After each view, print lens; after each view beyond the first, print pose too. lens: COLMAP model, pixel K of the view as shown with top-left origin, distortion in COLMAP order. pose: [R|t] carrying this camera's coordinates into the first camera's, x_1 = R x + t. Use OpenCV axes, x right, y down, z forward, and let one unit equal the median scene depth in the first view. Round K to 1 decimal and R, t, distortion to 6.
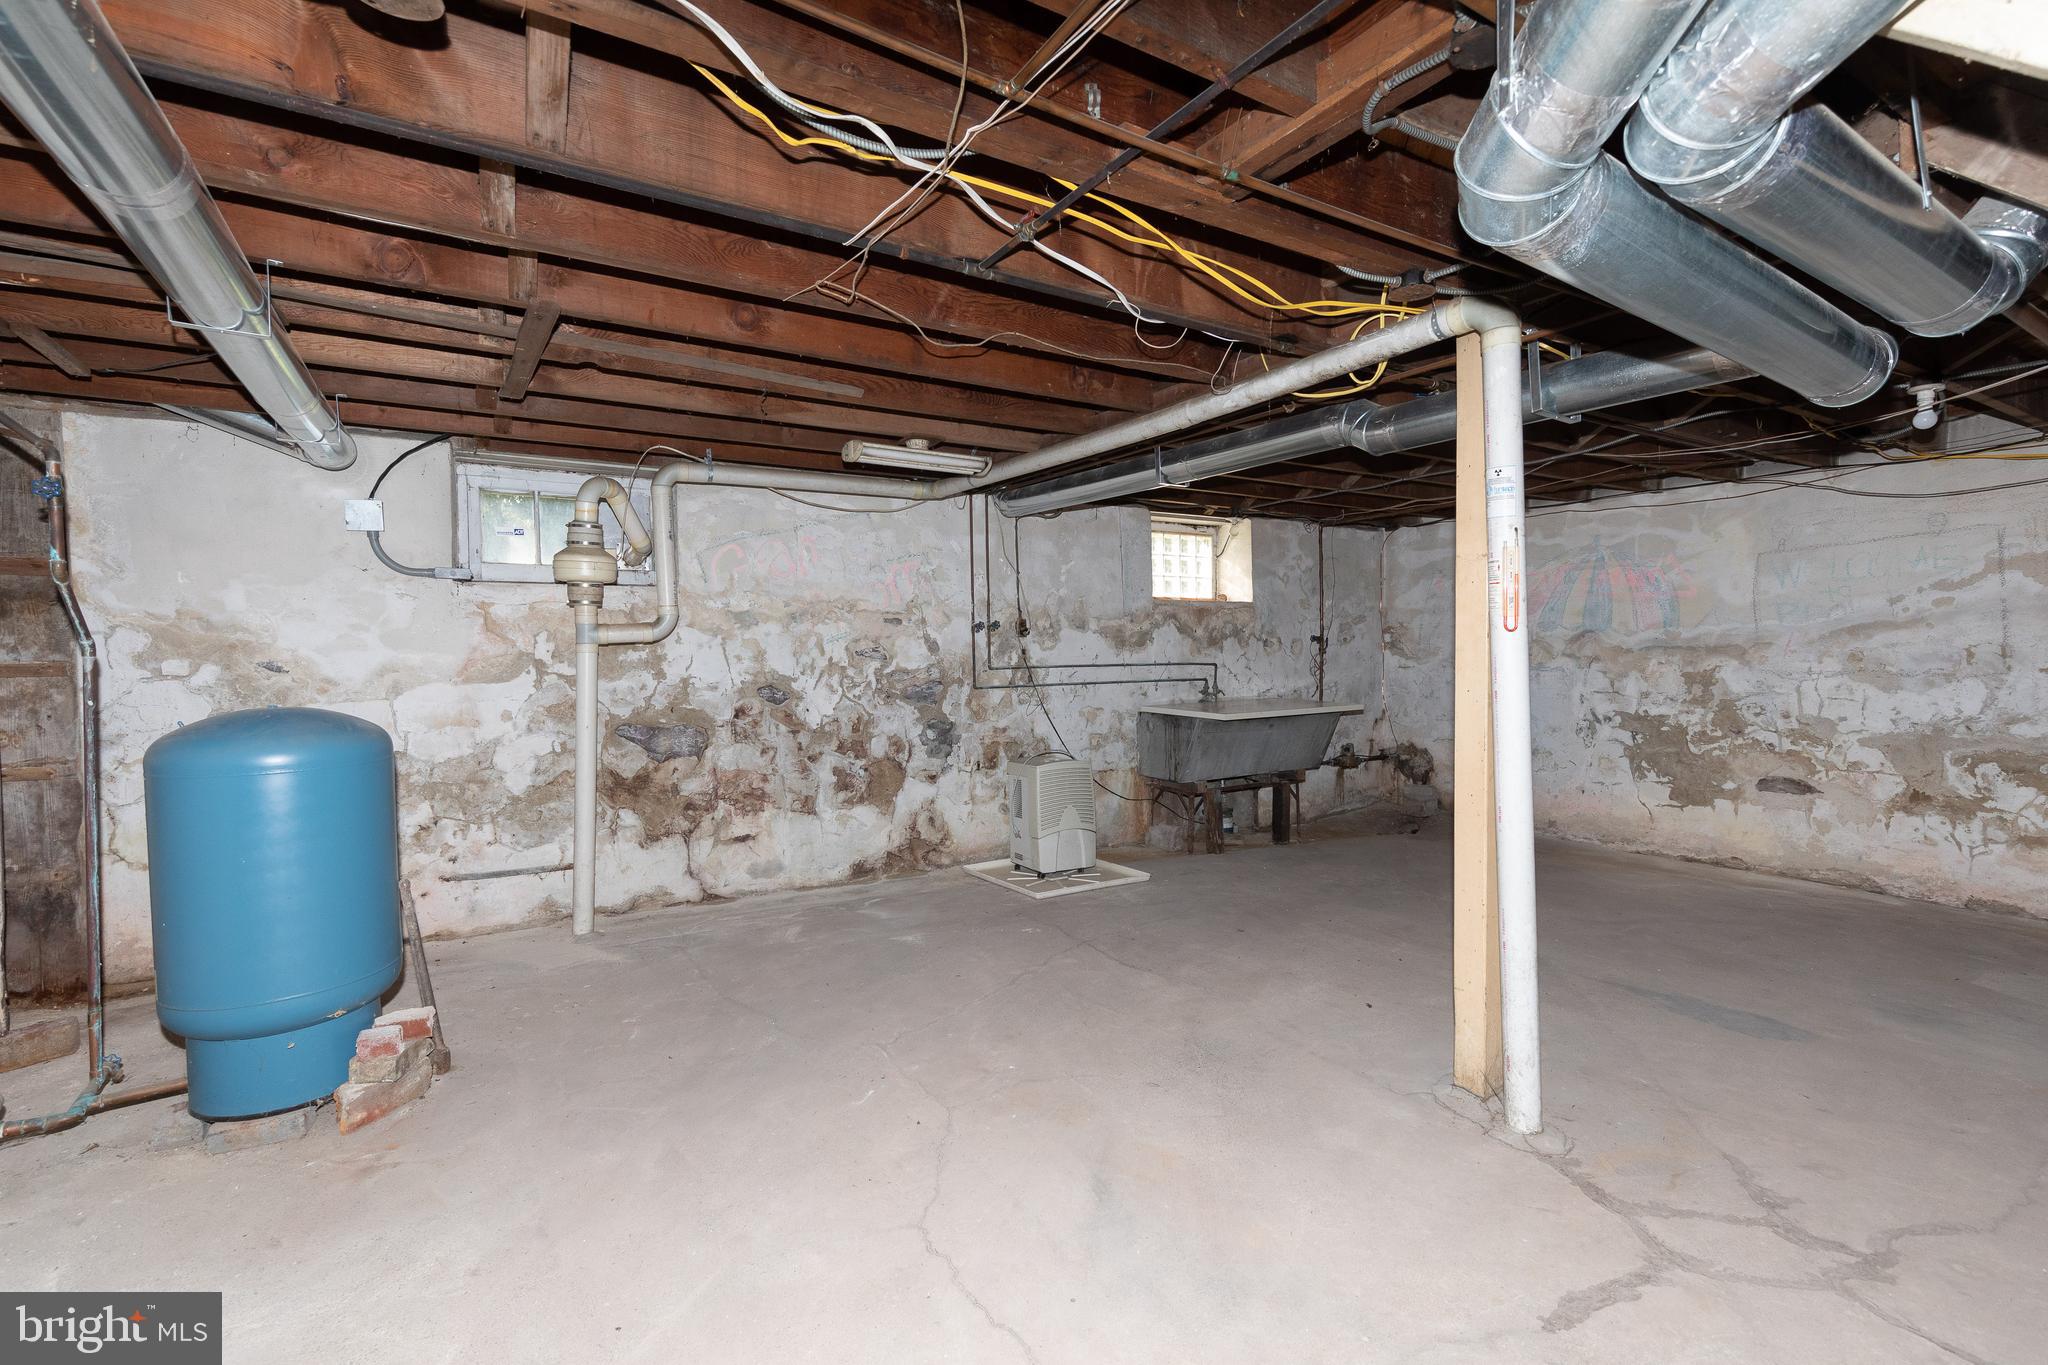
lens RADIAL K [[866.2, 0, 1027.8], [0, 866.2, 676.7], [0, 0, 1]] dist [0.016768, 0.000049]
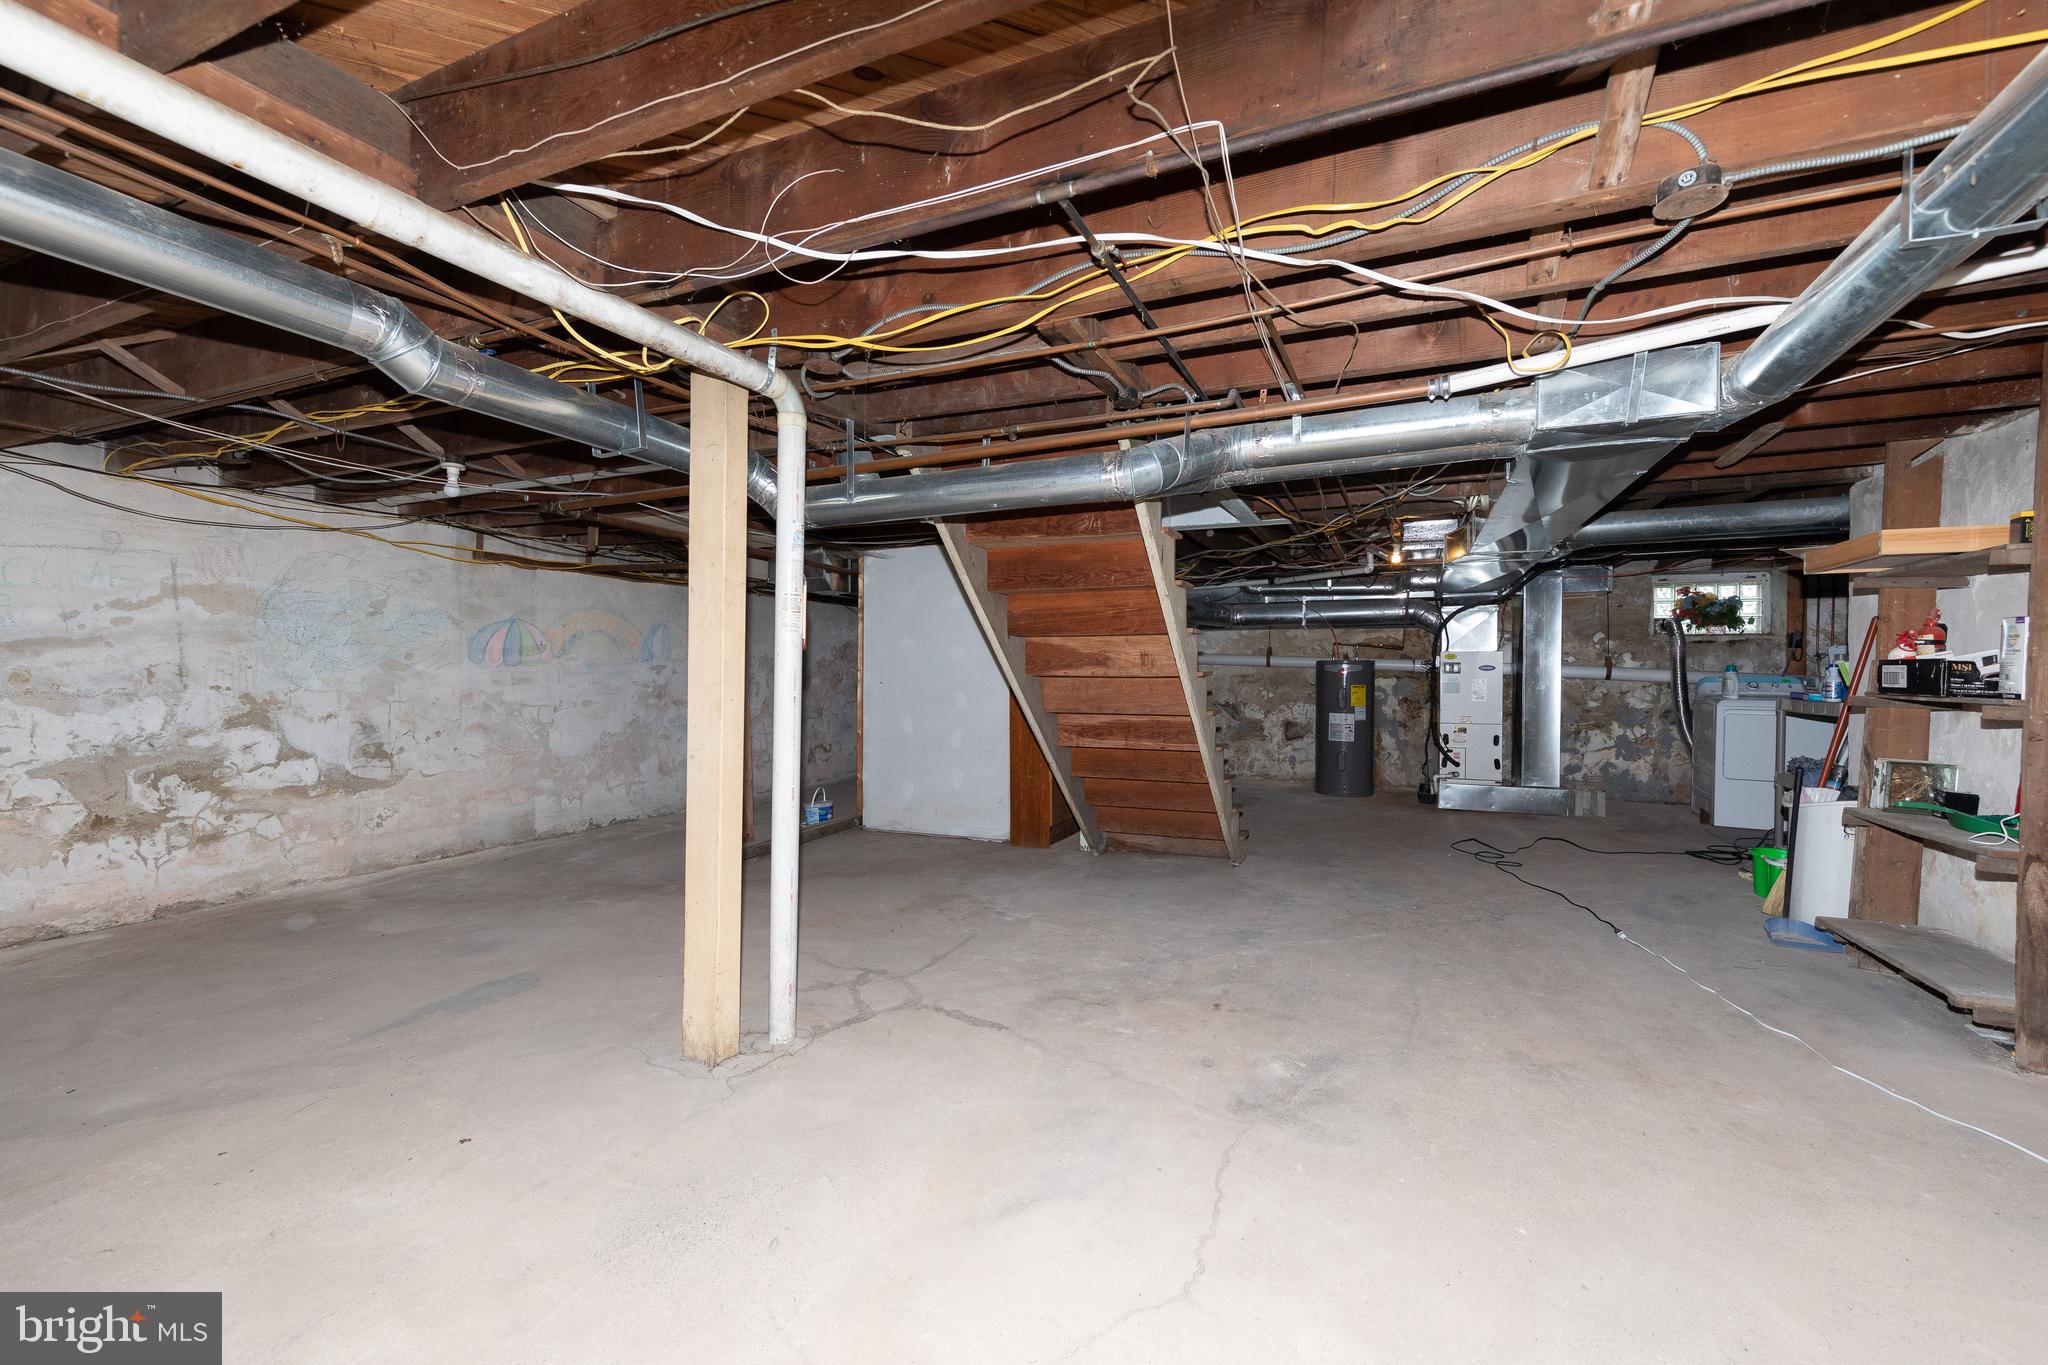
lens RADIAL K [[820.7, 0, 1039.7], [0, 820.7, 674.2], [0, 0, 1]] dist [0.003819, 0.000321]
pose [[-0.552944, 0.001511, 0.833217, -0.318523], [0.025757, 0.999551, 0.015281, -0.012751], [-0.832820, 0.029911, -0.552734, 0.661210]]
